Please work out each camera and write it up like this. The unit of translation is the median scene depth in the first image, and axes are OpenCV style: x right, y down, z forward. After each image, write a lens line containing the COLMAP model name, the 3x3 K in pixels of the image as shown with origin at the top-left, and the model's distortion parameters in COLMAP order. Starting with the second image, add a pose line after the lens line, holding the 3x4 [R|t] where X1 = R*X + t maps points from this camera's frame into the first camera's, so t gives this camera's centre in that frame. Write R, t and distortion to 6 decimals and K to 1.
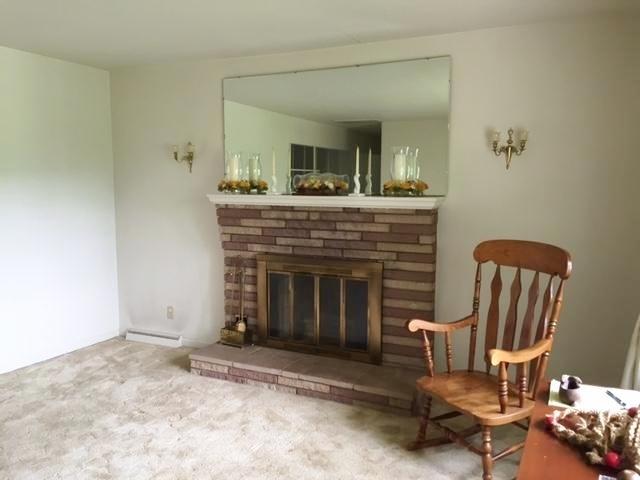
lens RADIAL K [[534.1, 0, 320.0], [0, 534.1, 240.0], [0, 0, 1]] dist [0.041765, -0.006591]
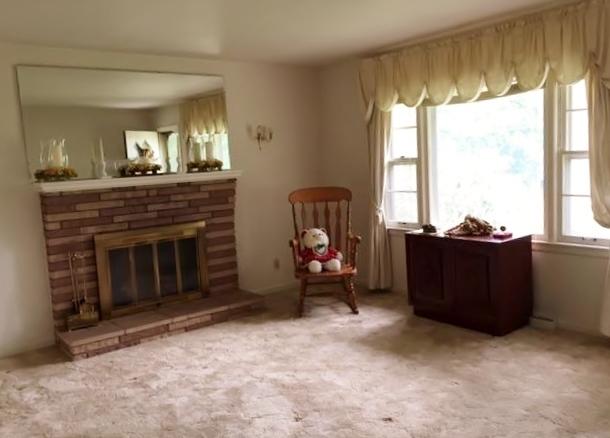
lens RADIAL K [[538.5, 0, 305.0], [0, 538.5, 219.0], [0, 0, 1]] dist [-0.006540, -0.008935]
pose [[0.439487, -0.133076, 0.888337, -0.958663], [0.145081, 0.986496, 0.076005, -0.028420], [-0.886455, 0.095478, 0.452859, 0.147220]]
